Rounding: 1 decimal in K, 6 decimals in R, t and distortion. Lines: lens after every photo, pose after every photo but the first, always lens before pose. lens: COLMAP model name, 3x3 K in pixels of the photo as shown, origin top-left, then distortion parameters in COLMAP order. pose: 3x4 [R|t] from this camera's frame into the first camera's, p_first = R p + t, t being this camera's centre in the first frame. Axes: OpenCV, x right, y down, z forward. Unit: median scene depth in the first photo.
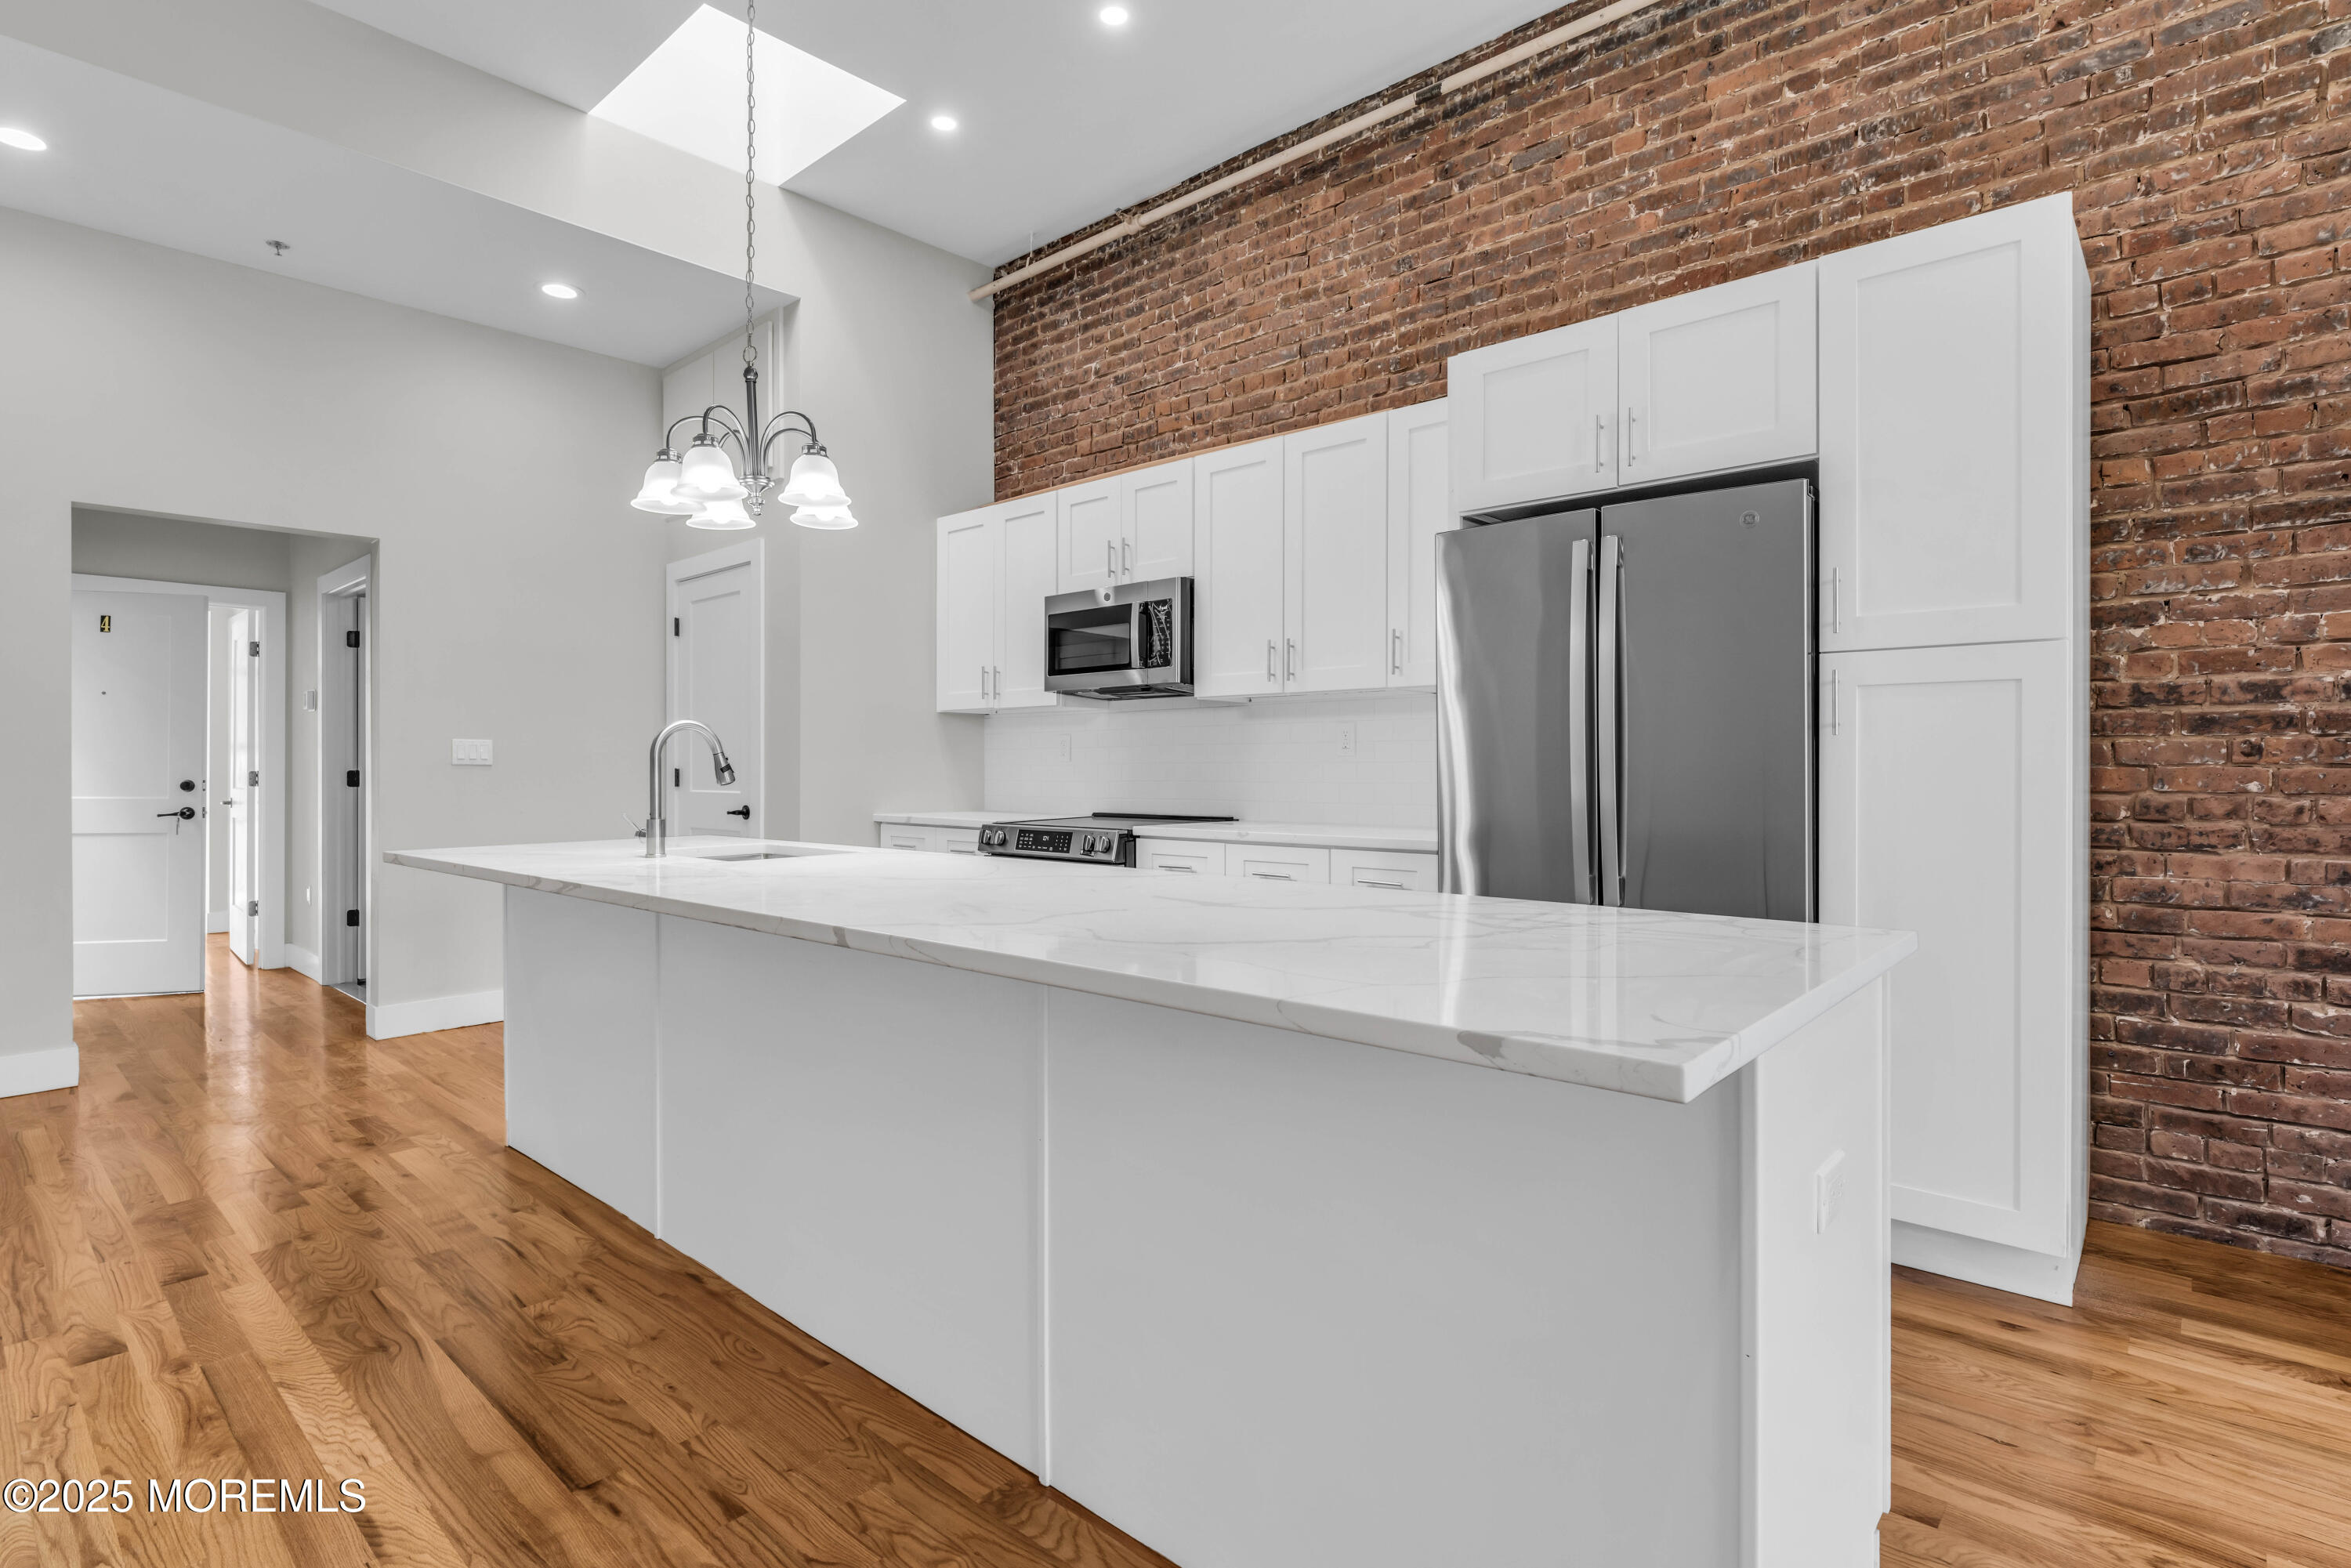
lens RADIAL K [[1137.7, 0, 1178.8], [0, 1137.7, 771.7], [0, 0, 1]] dist [0.000834, -0.000353]
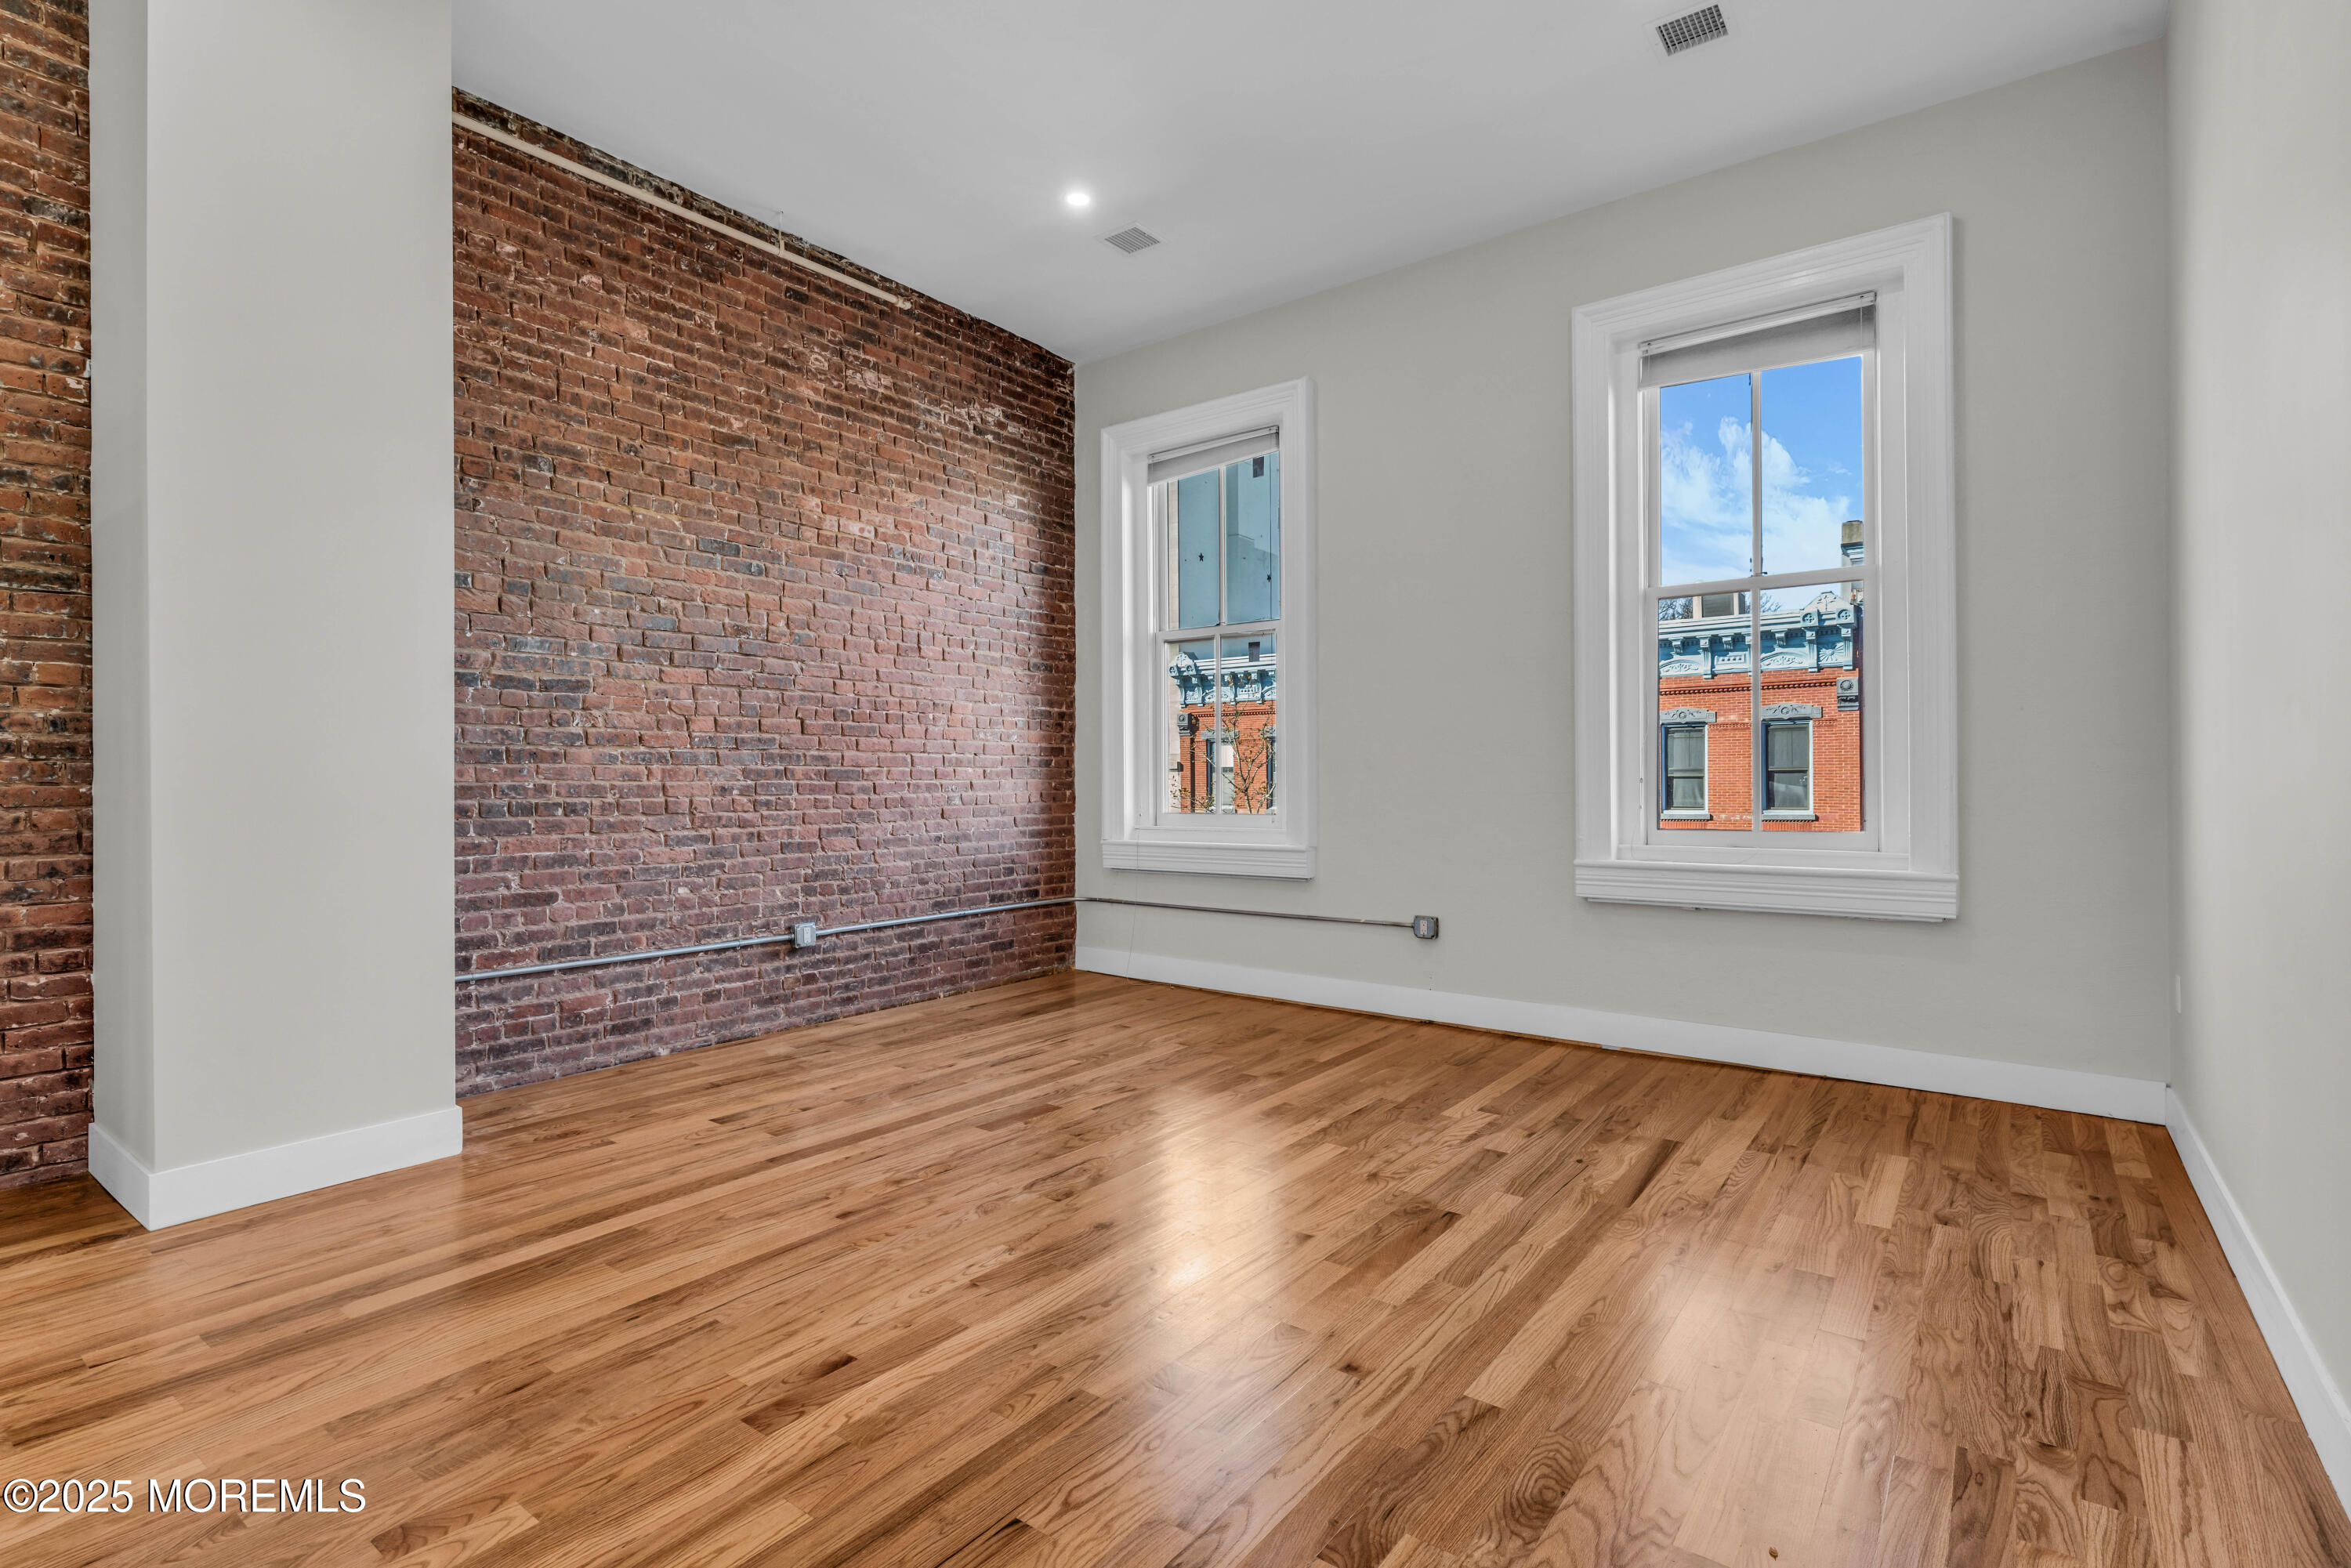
lens RADIAL K [[1137.7, 0, 1179.0], [0, 1137.7, 779.6], [0, 0, 1]] dist [0.000834, -0.000353]
pose [[-0.099671, 0.003141, 0.995016, -0.362380], [0.005103, 0.999983, -0.002646, -0.000541], [-0.995007, 0.004814, -0.099685, -0.124757]]
